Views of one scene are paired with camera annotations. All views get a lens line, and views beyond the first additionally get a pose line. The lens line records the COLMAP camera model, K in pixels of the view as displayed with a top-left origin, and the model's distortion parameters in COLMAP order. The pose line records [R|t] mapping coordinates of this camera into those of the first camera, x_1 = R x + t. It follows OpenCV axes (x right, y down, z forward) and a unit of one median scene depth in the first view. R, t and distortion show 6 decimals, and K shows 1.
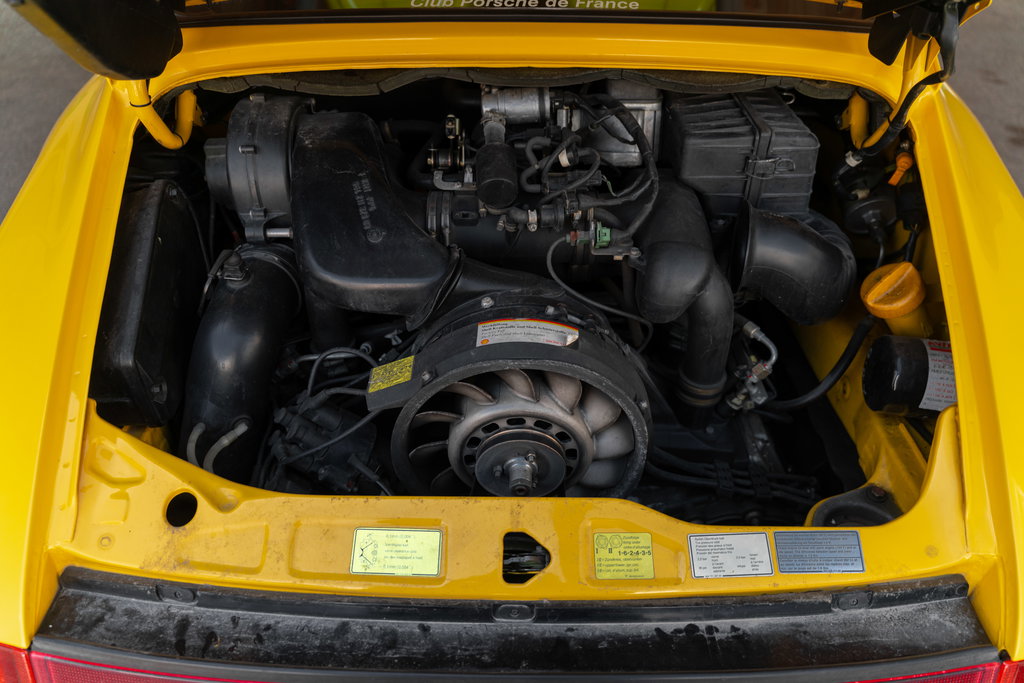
lens RADIAL K [[683.0, 0, 501.8], [0, 683.0, 341.4], [0, 0, 1]] dist [-0.005471, -0.018271]
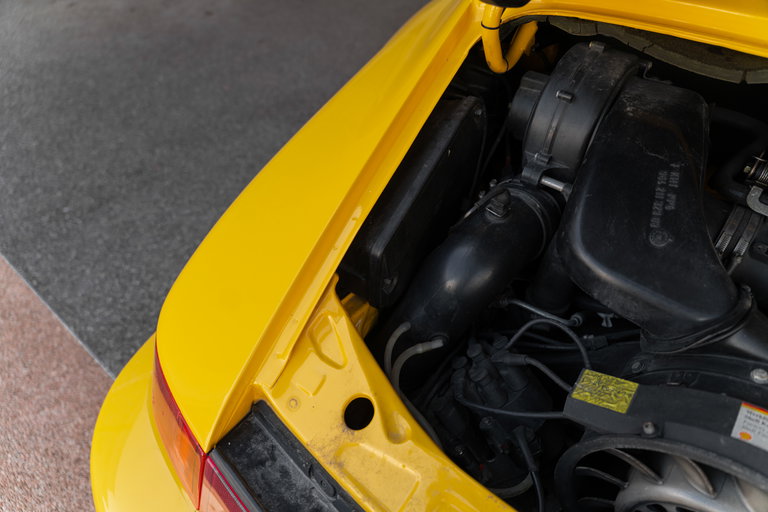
lens RADIAL K [[506.0, 0, 384.0], [0, 506.0, 256.0], [0, 0, 1]] dist [-0.009221, -0.003073]
pose [[0.790953, 0.445195, -0.419755, -0.180599], [-0.410267, 0.894825, 0.175984, -0.102238], [0.453954, 0.033016, 0.890413, 0.257393]]
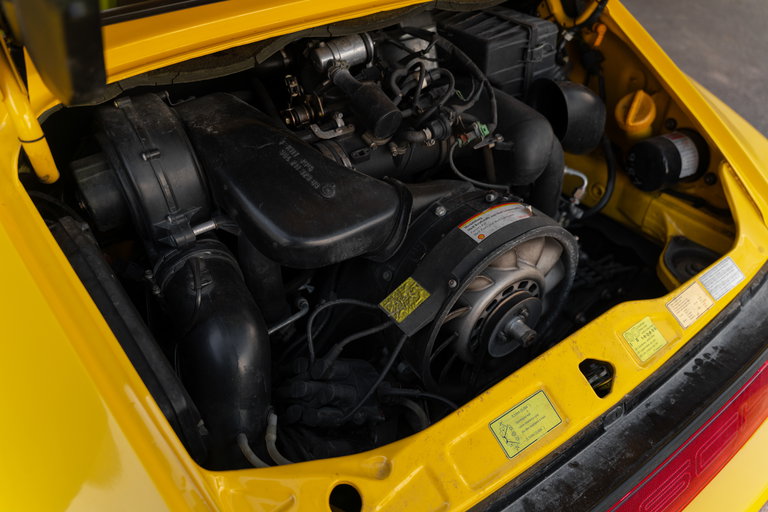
lens RADIAL K [[557.5, 0, 384.0], [0, 557.5, 256.0], [0, 0, 1]] dist [-0.006648, -0.002646]
pose [[0.807056, -0.381482, 0.450701, -0.540181], [0.376214, 0.920511, 0.105462, -0.118939], [-0.455108, 0.084446, 0.886423, 0.193506]]
